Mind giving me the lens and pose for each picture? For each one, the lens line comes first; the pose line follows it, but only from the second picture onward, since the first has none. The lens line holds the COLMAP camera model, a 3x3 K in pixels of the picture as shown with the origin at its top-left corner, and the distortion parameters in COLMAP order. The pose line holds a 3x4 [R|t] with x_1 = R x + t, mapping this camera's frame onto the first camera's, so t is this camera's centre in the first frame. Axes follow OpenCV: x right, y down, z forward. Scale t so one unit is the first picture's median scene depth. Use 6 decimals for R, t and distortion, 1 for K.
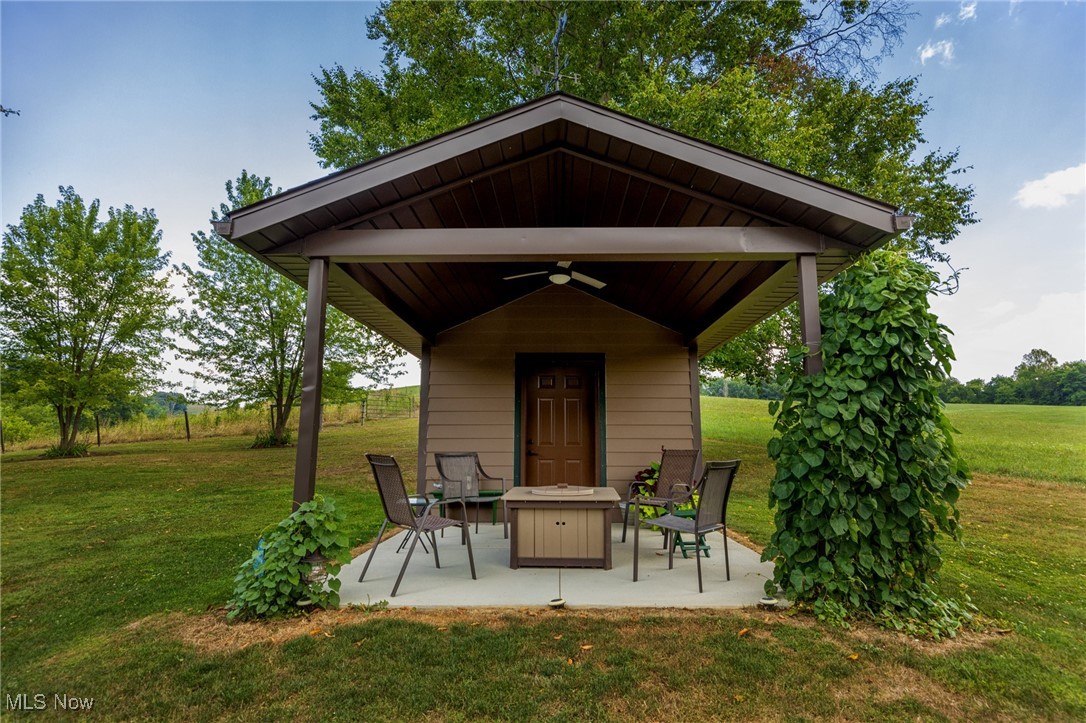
lens RADIAL K [[556.0, 0, 544.5], [0, 556.0, 341.5], [0, 0, 1]] dist [0.000626, 0.000037]
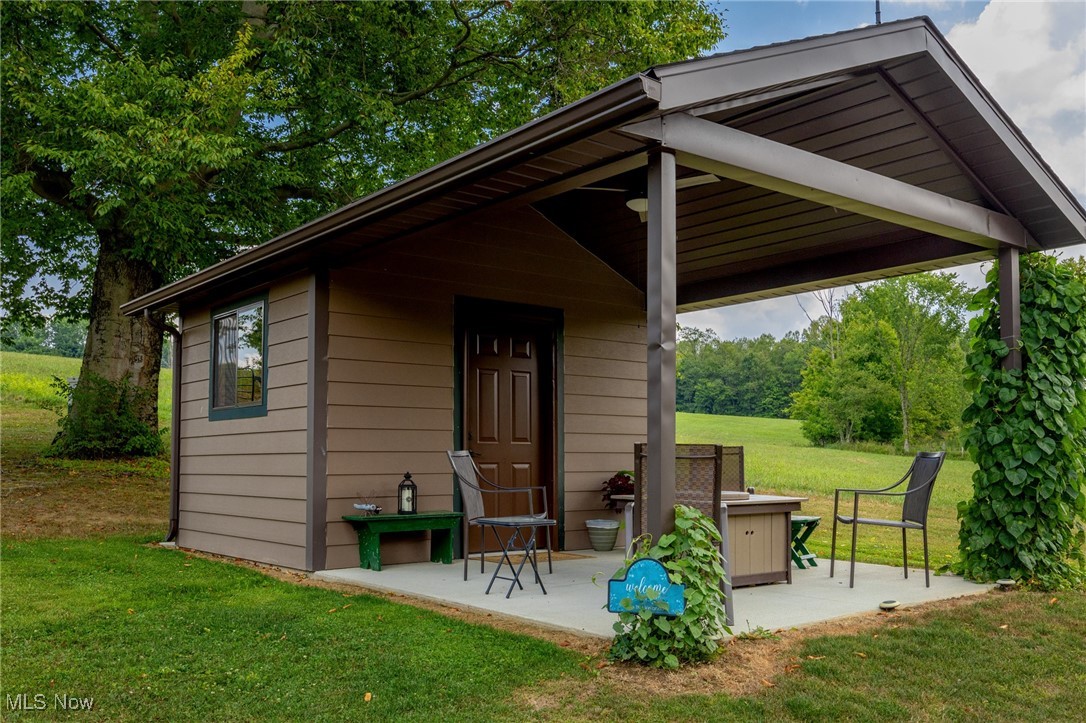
lens RADIAL K [[990.6, 0, 543.0], [0, 990.6, 361.5], [0, 0, 1]] dist [-0.003564, -0.003115]
pose [[0.764478, 0.061872, 0.641674, -1.111445], [-0.115288, 0.992458, 0.041656, 0.060612], [-0.634257, -0.105822, 0.765845, 0.134216]]
